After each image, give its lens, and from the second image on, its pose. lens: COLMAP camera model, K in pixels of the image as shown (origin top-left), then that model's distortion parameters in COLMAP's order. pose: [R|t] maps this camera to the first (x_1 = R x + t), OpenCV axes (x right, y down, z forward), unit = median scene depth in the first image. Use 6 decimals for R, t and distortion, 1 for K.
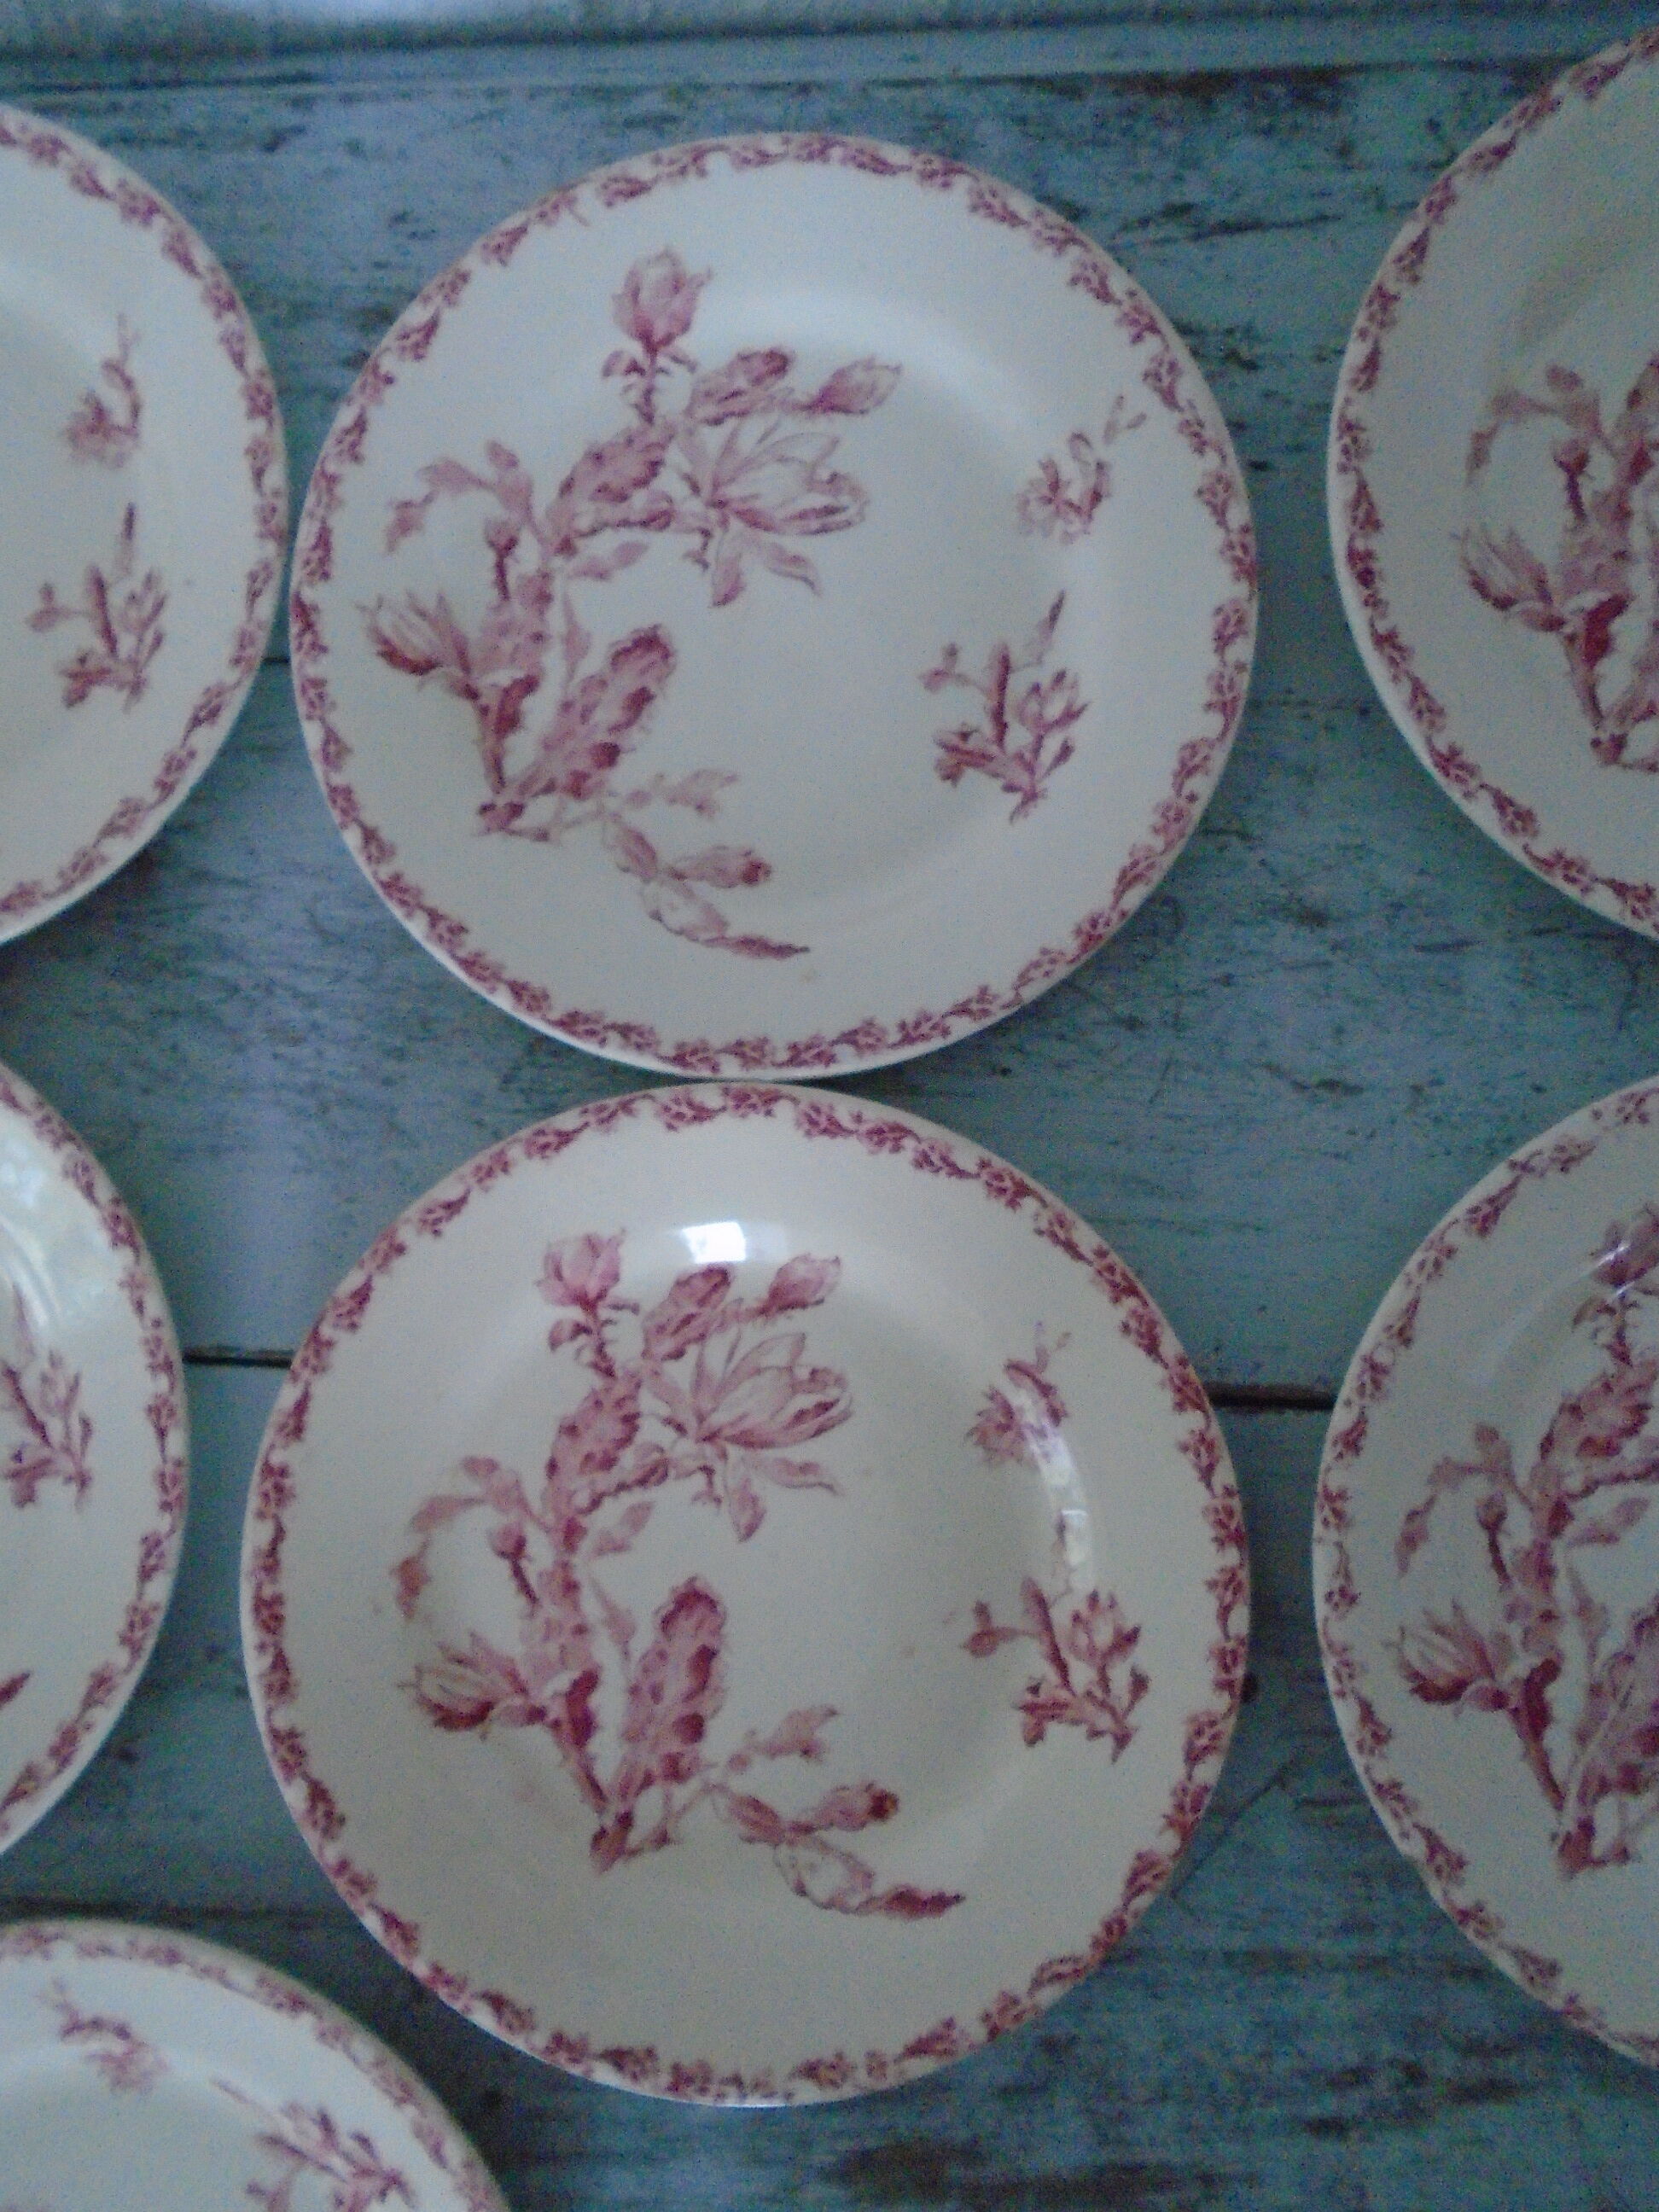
lens RADIAL K [[1695.5, 0, 829.5], [0, 1695.5, 1106.0], [0, 0, 1]] dist [-0.002097, -0.005510]
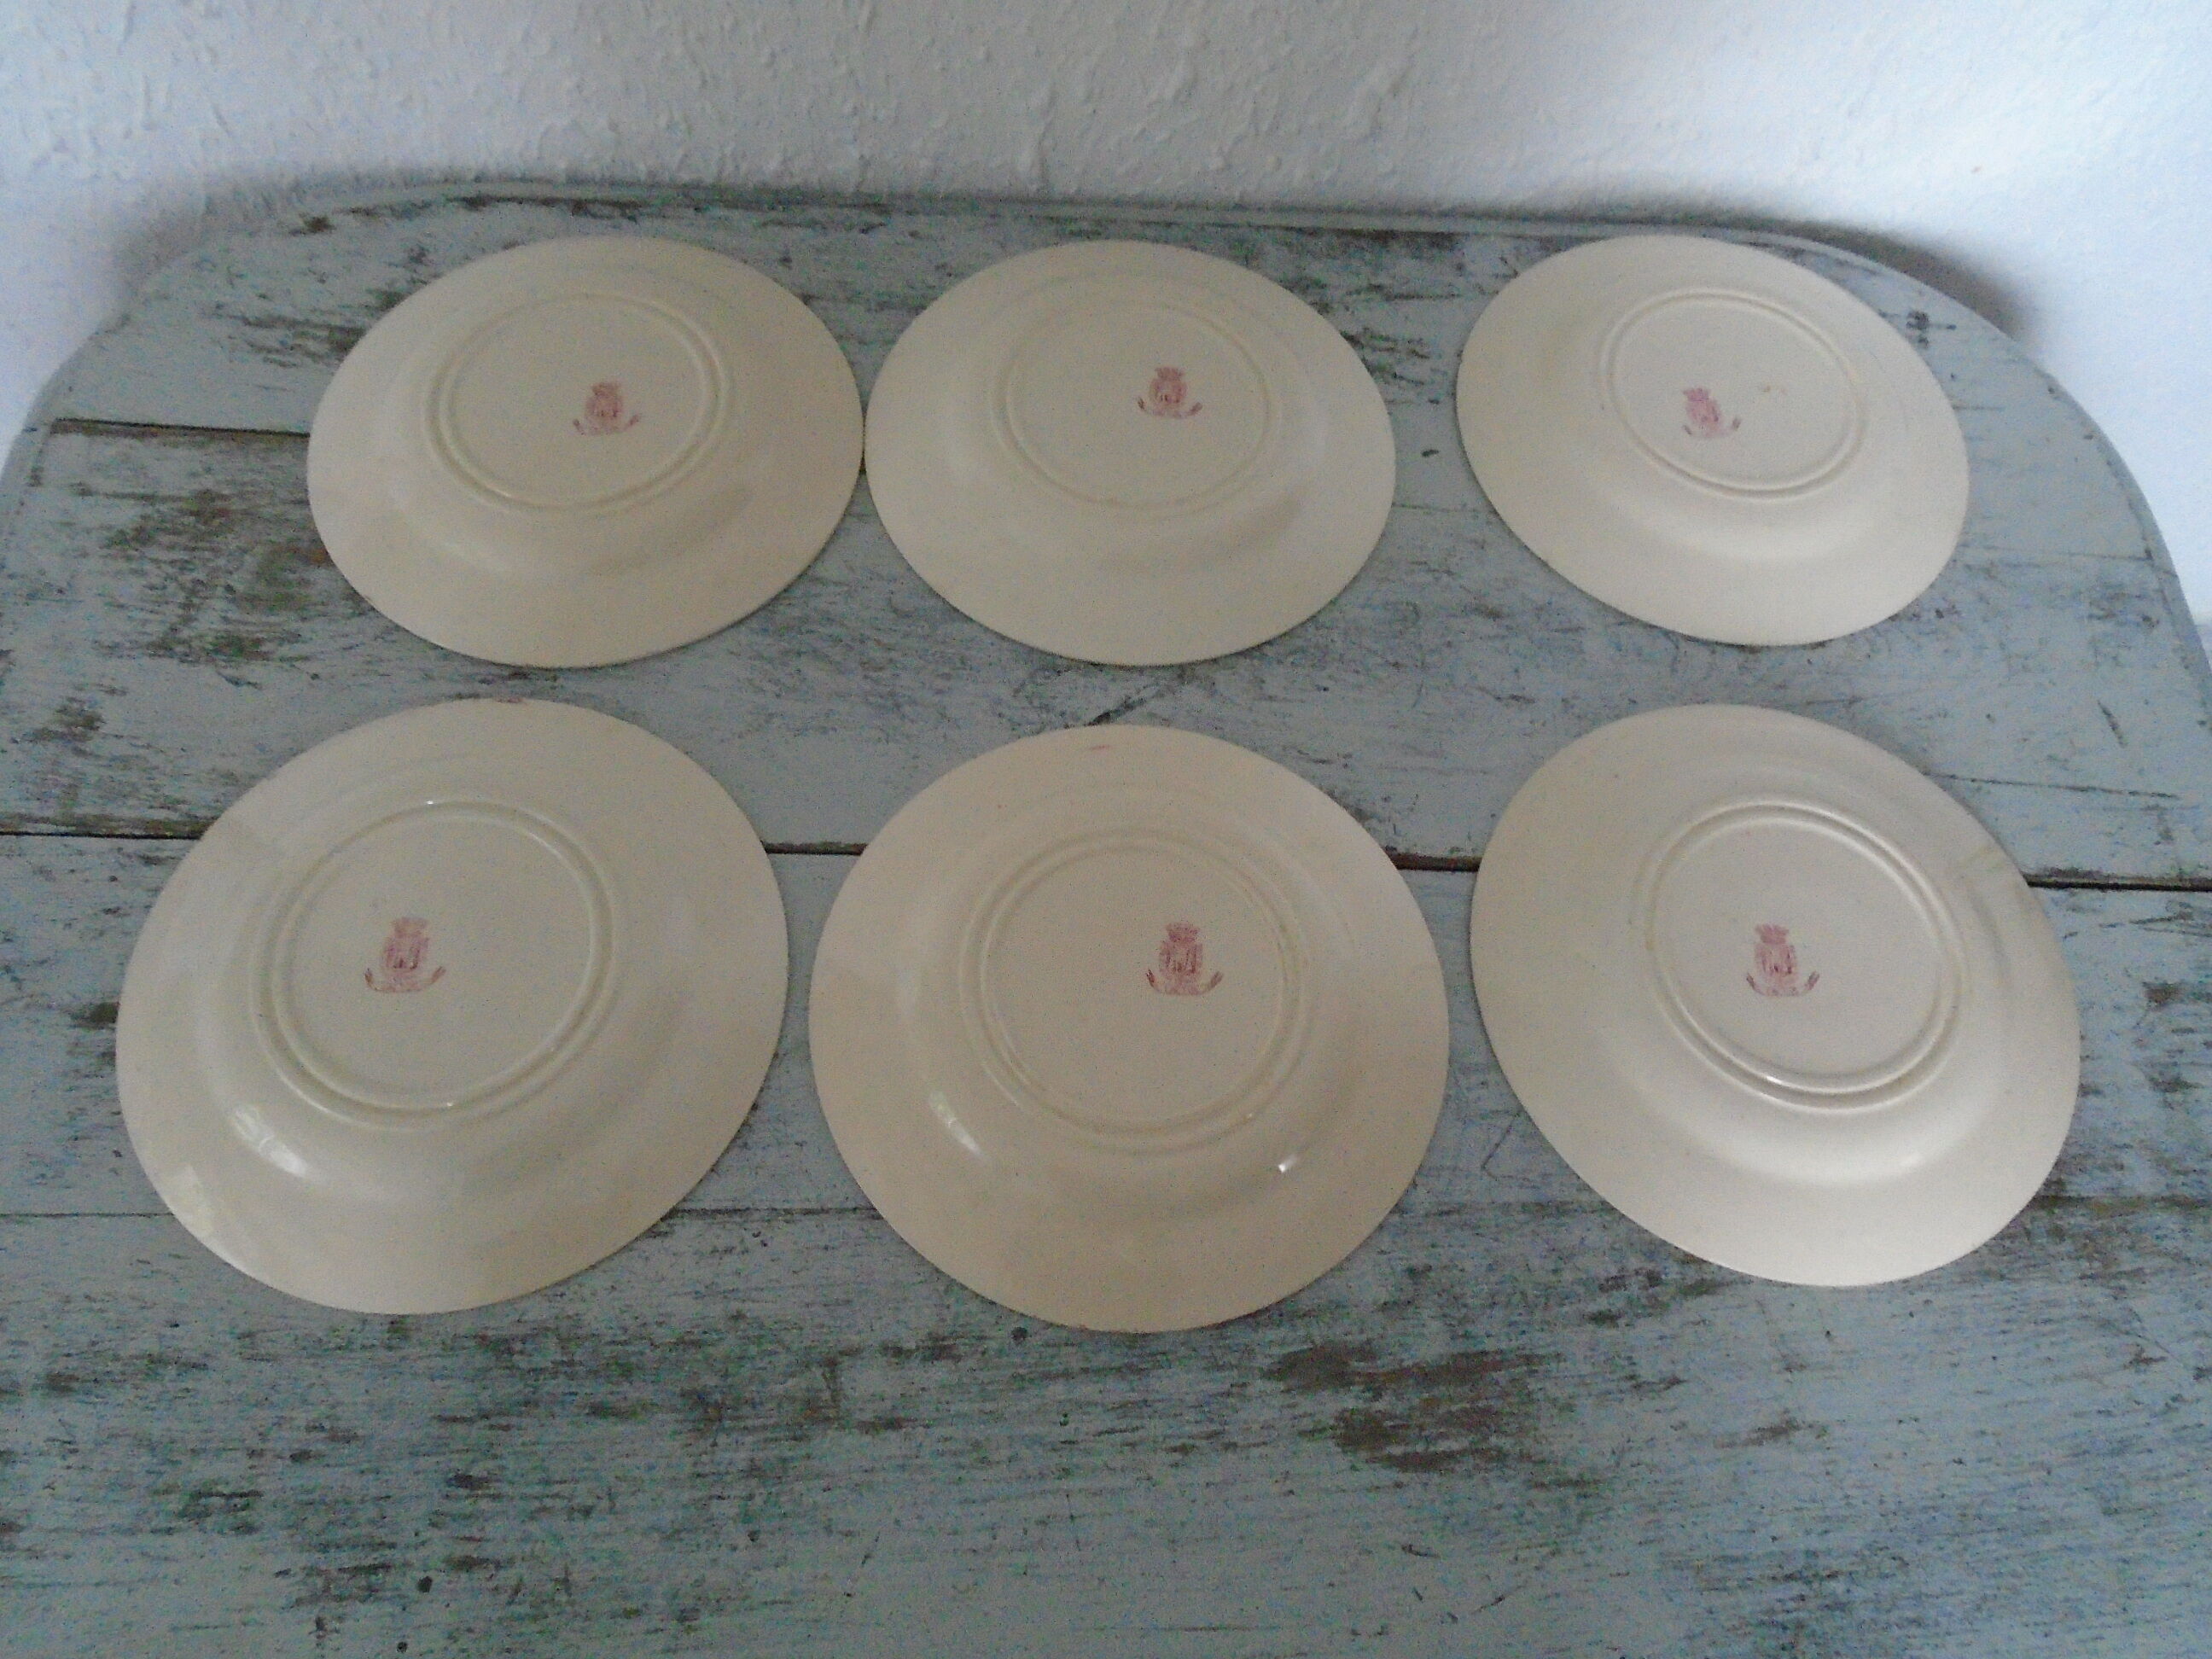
lens RADIAL K [[1695.5, 0, 1093.6], [0, 1695.5, 802.8], [0, 0, 1]] dist [-0.002097, -0.005510]
pose [[0.990165, 0.034564, 0.135570, -0.345447], [0.022048, 0.918345, -0.395167, 0.743423], [-0.138158, 0.394269, 0.908551, -0.431692]]
